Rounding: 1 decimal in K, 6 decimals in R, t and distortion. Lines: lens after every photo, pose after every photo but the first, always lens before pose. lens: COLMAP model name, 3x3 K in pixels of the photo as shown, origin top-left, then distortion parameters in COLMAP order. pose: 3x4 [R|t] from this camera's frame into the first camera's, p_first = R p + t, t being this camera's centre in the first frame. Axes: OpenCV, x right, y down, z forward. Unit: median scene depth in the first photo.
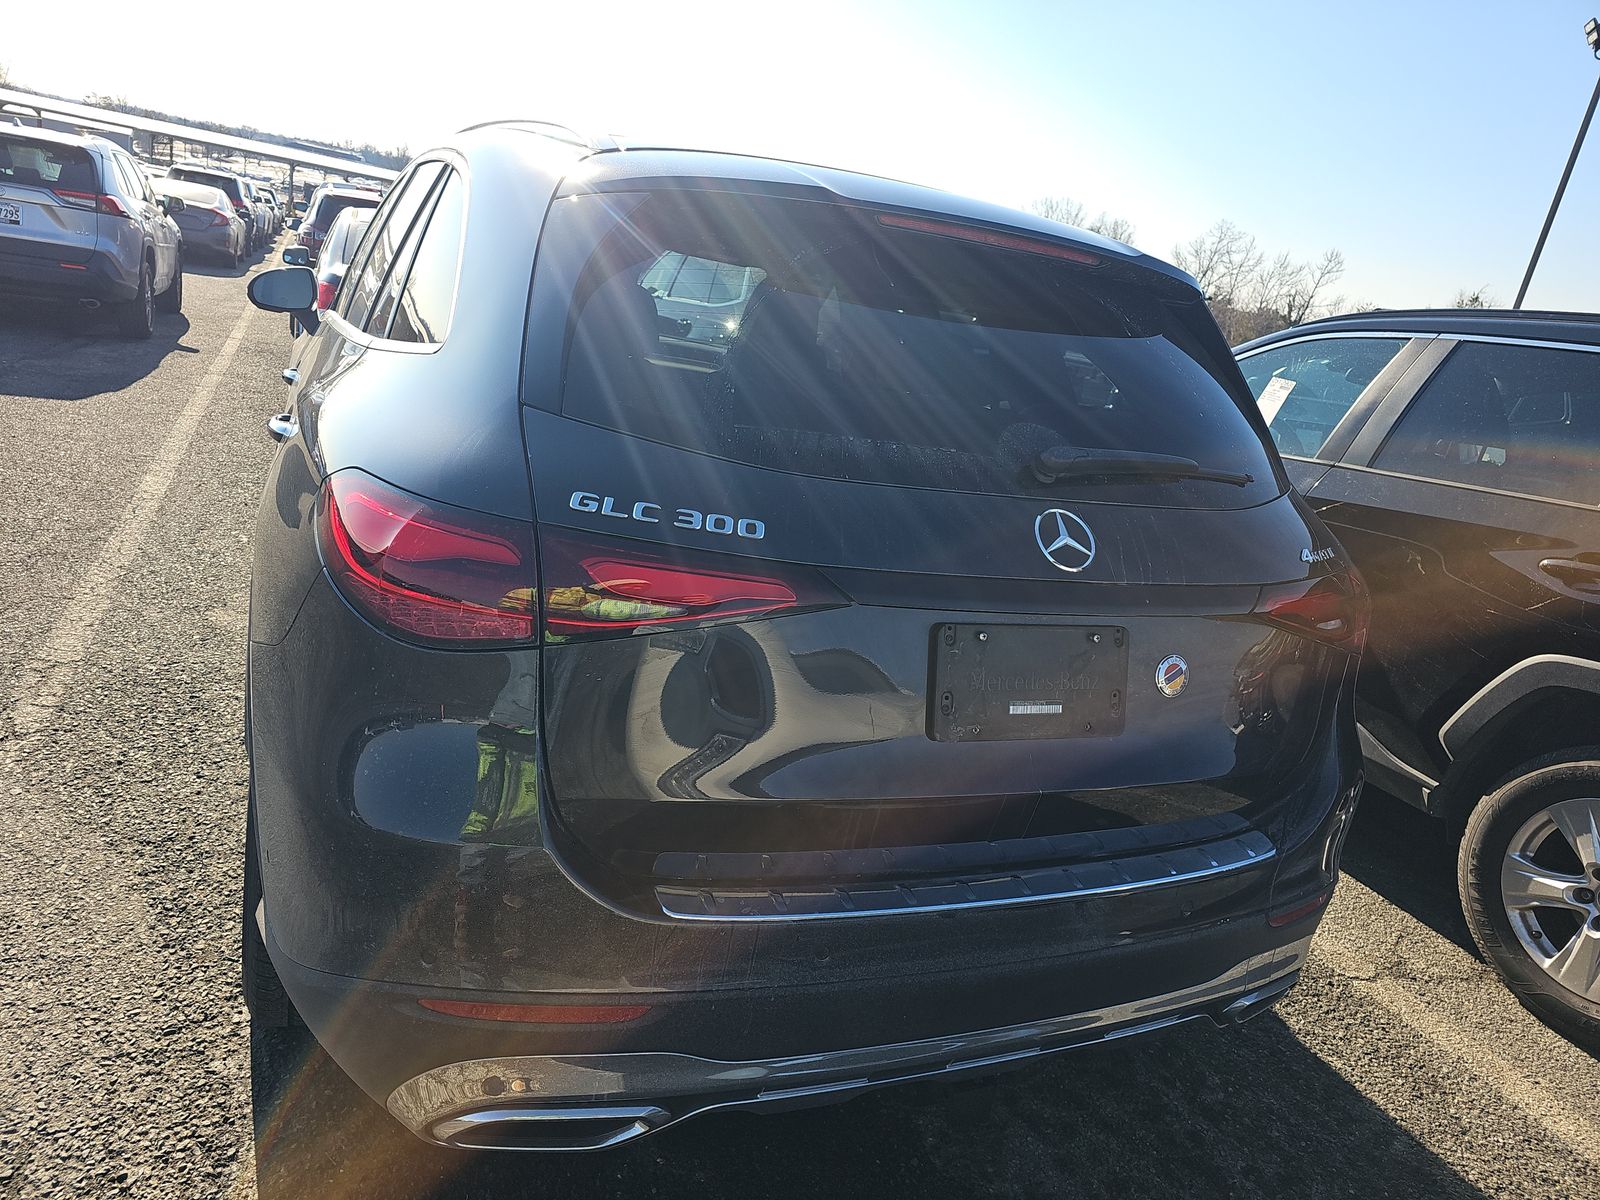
lens RADIAL K [[1067.8, 0, 799.1], [0, 1067.8, 600.1], [0, 0, 1]] dist [0.043526, -0.030995]
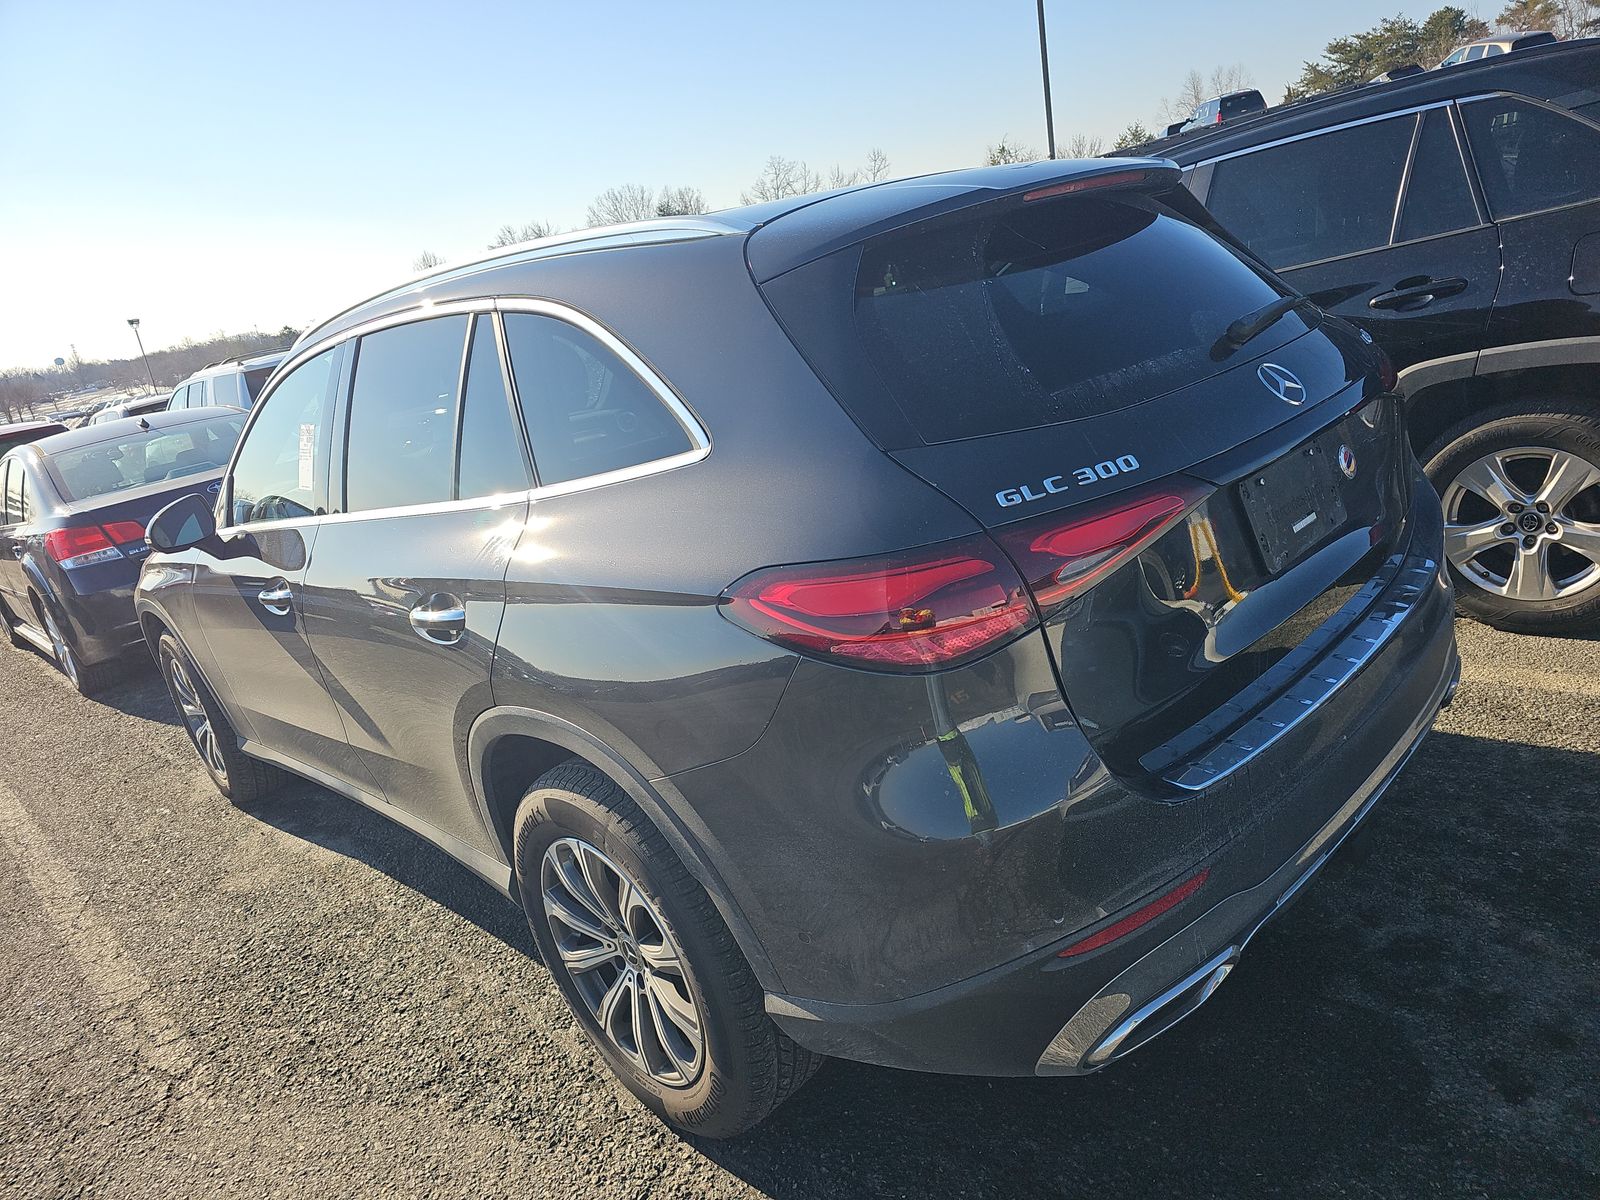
lens RADIAL K [[1067.8, 0, 803.5], [0, 1067.8, 598.7], [0, 0, 1]] dist [0.043526, -0.030995]
pose [[0.873681, -0.421901, 0.242241, -0.377334], [0.422445, 0.904875, 0.052369, -0.077155], [-0.241293, 0.056580, 0.968802, -0.032140]]
